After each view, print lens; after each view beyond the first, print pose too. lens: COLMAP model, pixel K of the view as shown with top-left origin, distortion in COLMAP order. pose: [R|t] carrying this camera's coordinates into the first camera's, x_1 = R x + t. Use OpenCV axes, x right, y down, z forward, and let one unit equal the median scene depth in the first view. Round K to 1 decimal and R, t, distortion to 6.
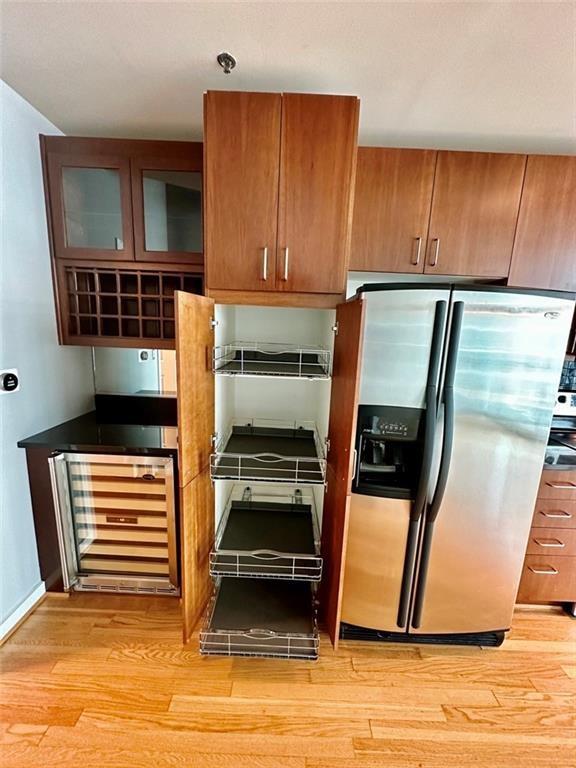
lens RADIAL K [[307.6, 0, 289.7], [0, 307.6, 383.0], [0, 0, 1]] dist [-0.003633, 0.000445]
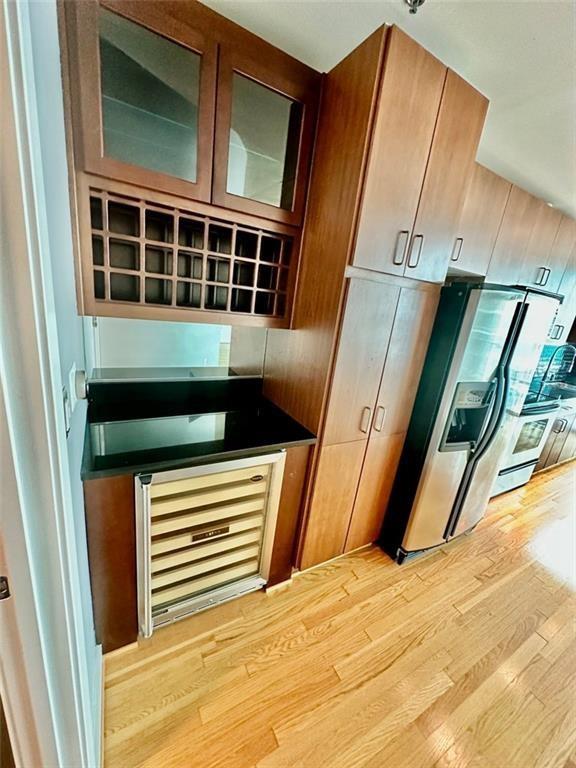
lens RADIAL K [[307.6, 0, 288.7], [0, 307.6, 383.3], [0, 0, 1]] dist [-0.003633, 0.000445]
pose [[0.864206, -0.076847, 0.497235, -0.857880], [0.003569, 0.989178, 0.146674, -0.093251], [-0.503125, -0.124982, 0.855128, 0.261622]]
